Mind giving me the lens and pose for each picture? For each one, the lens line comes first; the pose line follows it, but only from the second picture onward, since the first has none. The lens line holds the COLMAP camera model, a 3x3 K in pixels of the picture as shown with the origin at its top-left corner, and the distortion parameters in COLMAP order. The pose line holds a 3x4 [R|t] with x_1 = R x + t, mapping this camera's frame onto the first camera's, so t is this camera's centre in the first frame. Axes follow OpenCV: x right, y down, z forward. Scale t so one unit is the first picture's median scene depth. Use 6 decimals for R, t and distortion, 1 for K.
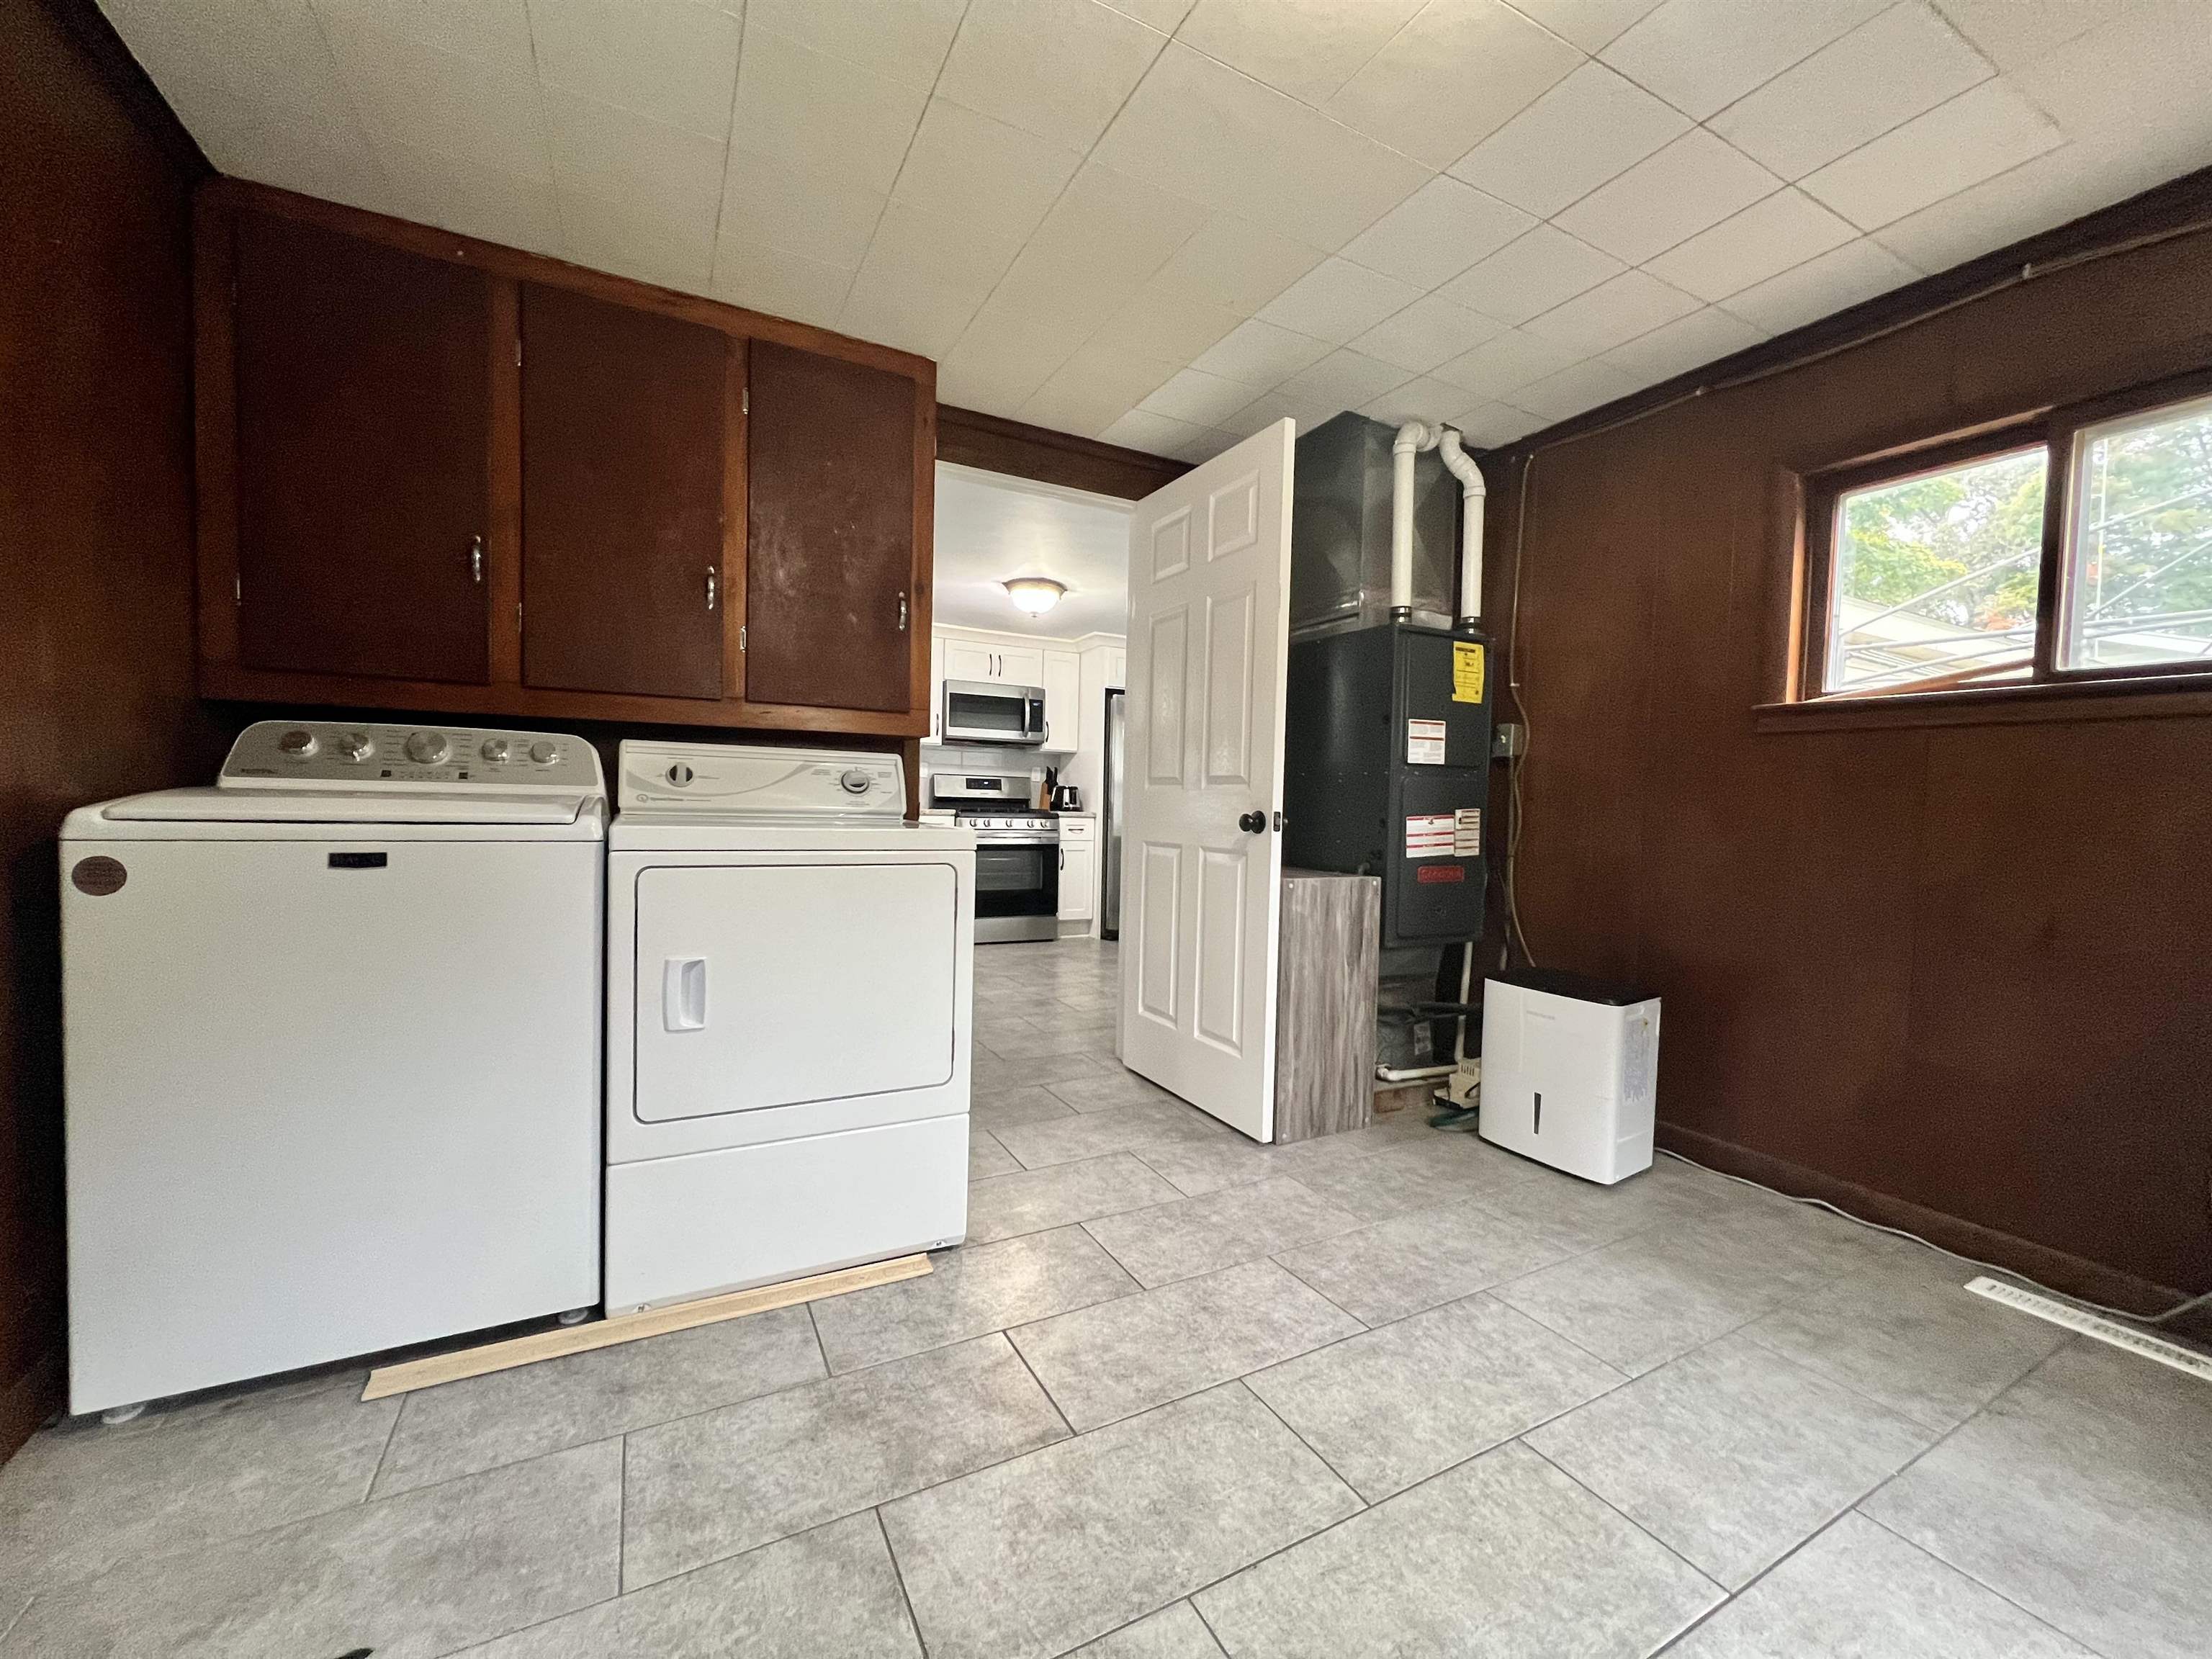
lens RADIAL K [[882.1, 0, 1111.7], [0, 882.1, 832.7], [0, 0, 1]] dist [0.000026, -0.000051]
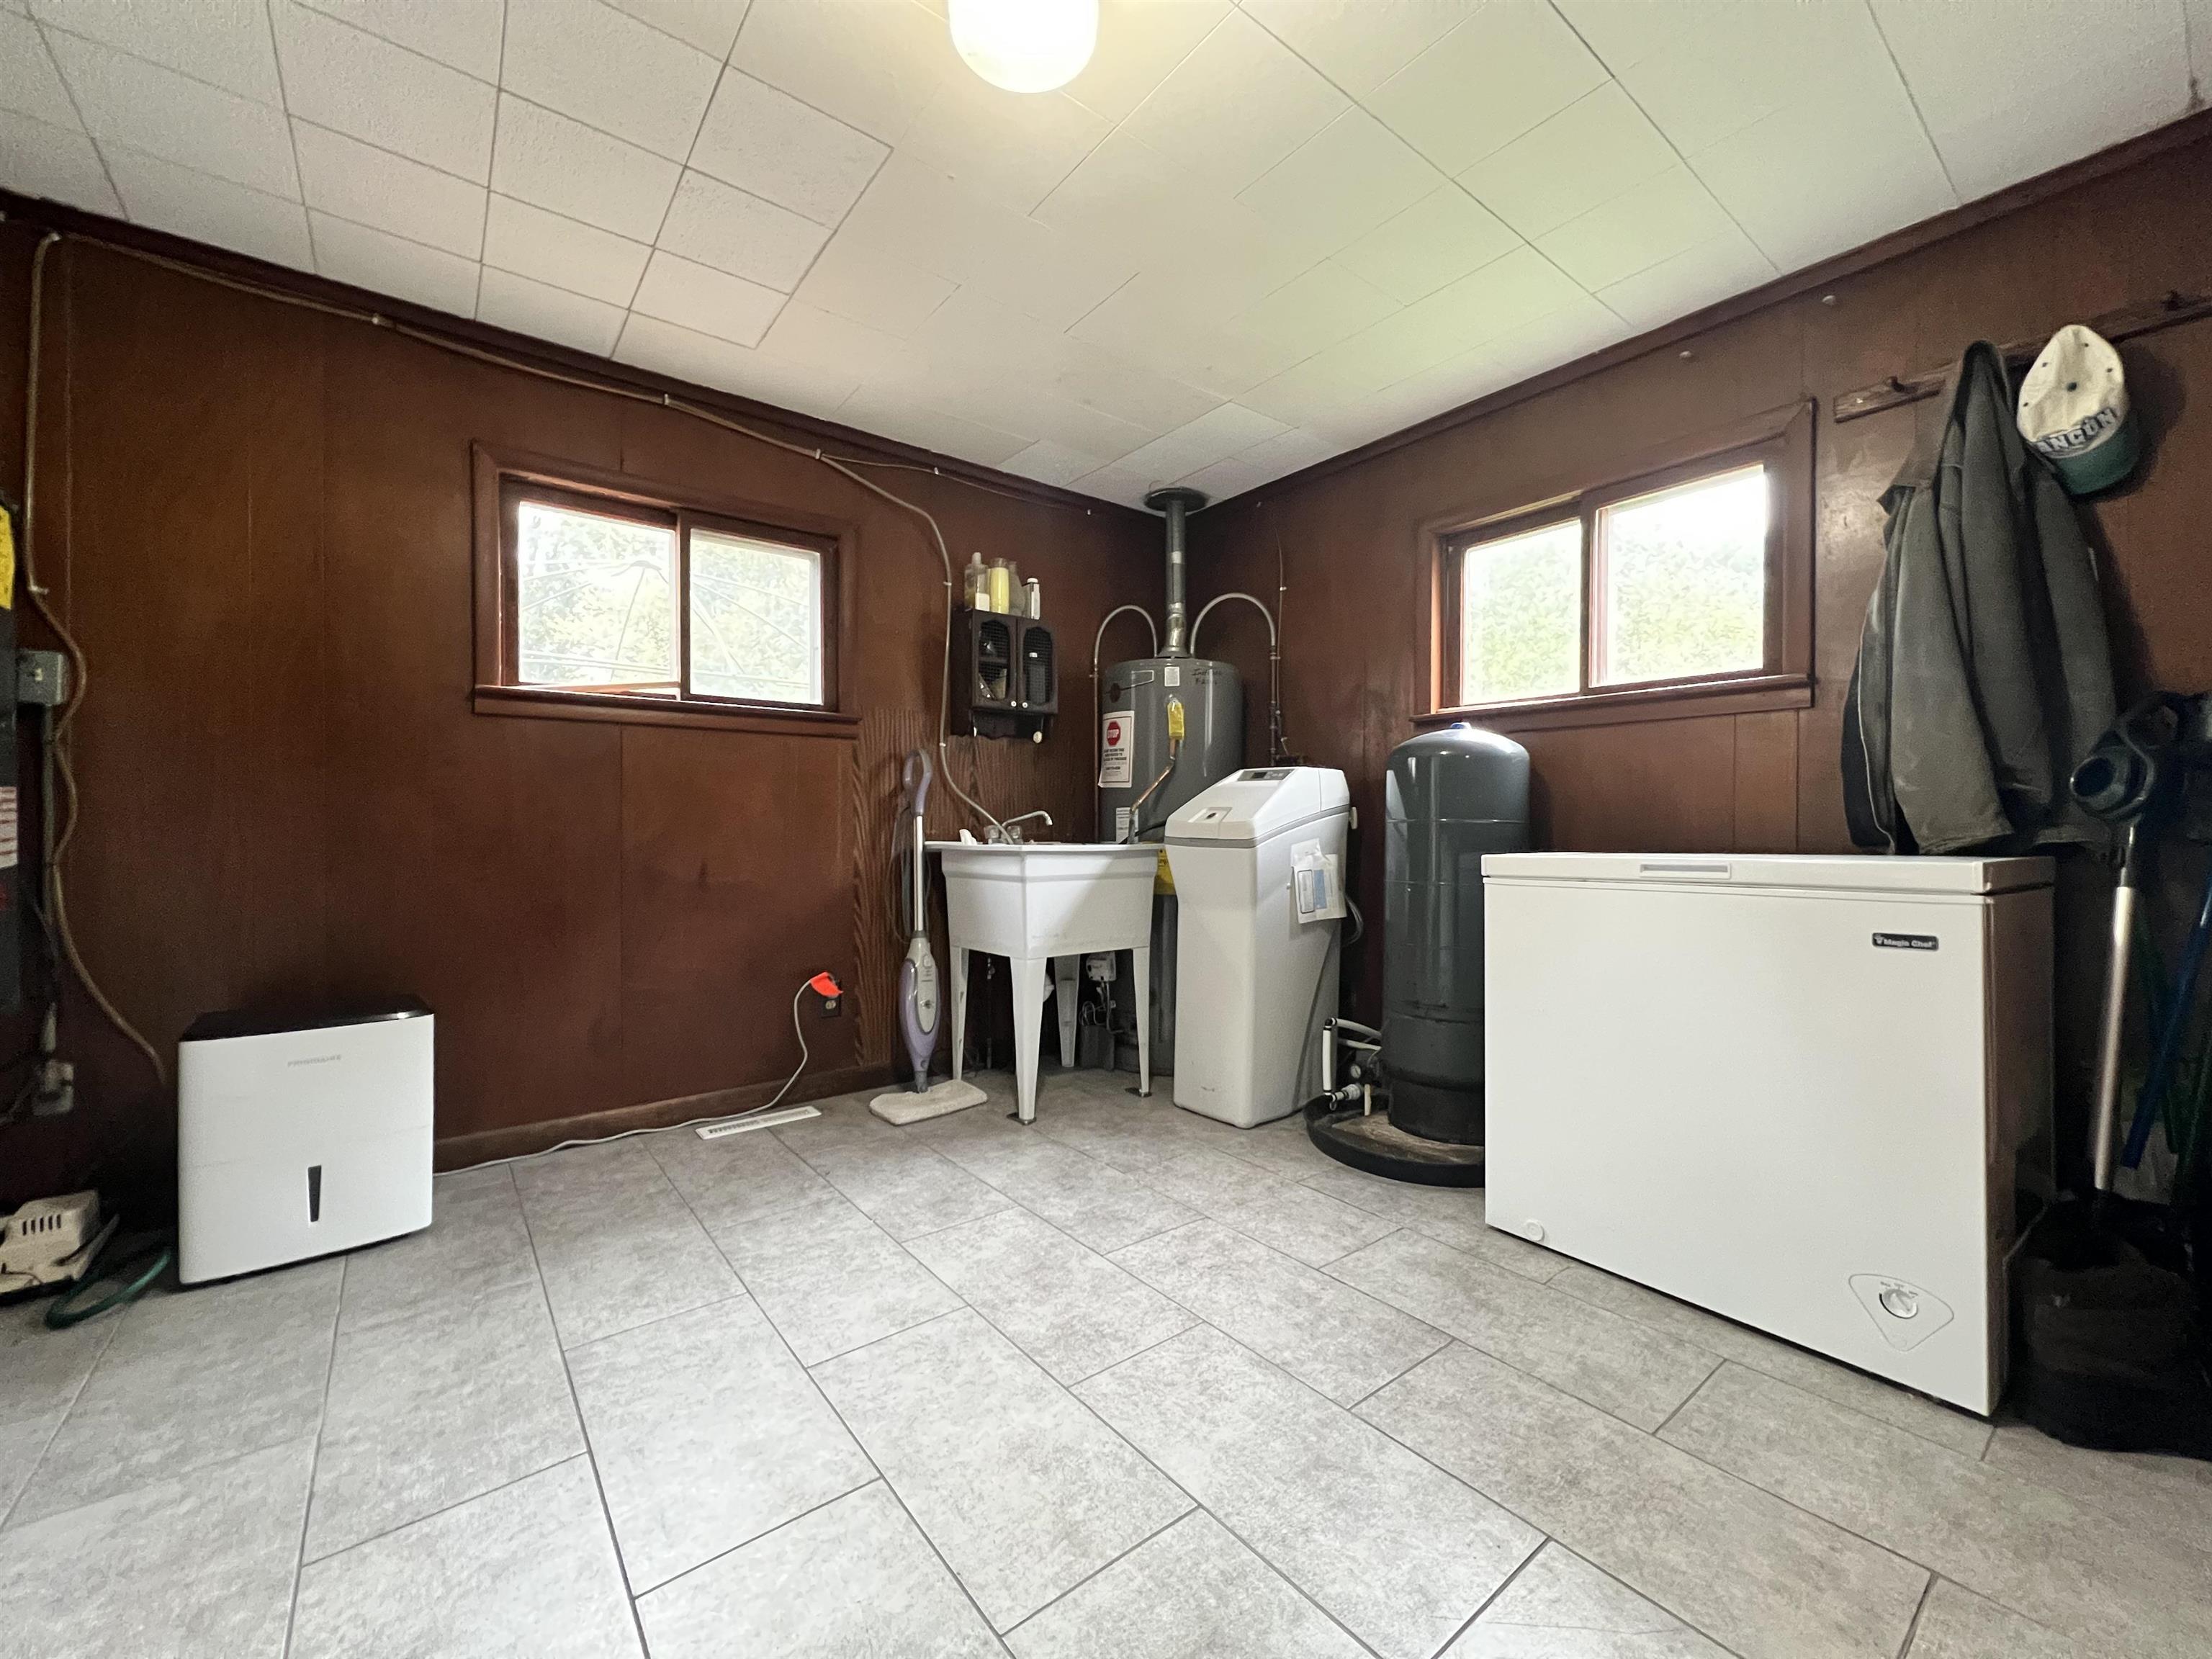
lens RADIAL K [[882.1, 0, 1104.8], [0, 882.1, 826.0], [0, 0, 1]] dist [0.000026, -0.000051]
pose [[-0.166574, -0.025687, 0.985694, -0.450801], [0.037977, 0.998752, 0.032445, 0.011828], [-0.985297, 0.042838, -0.165390, 0.573748]]
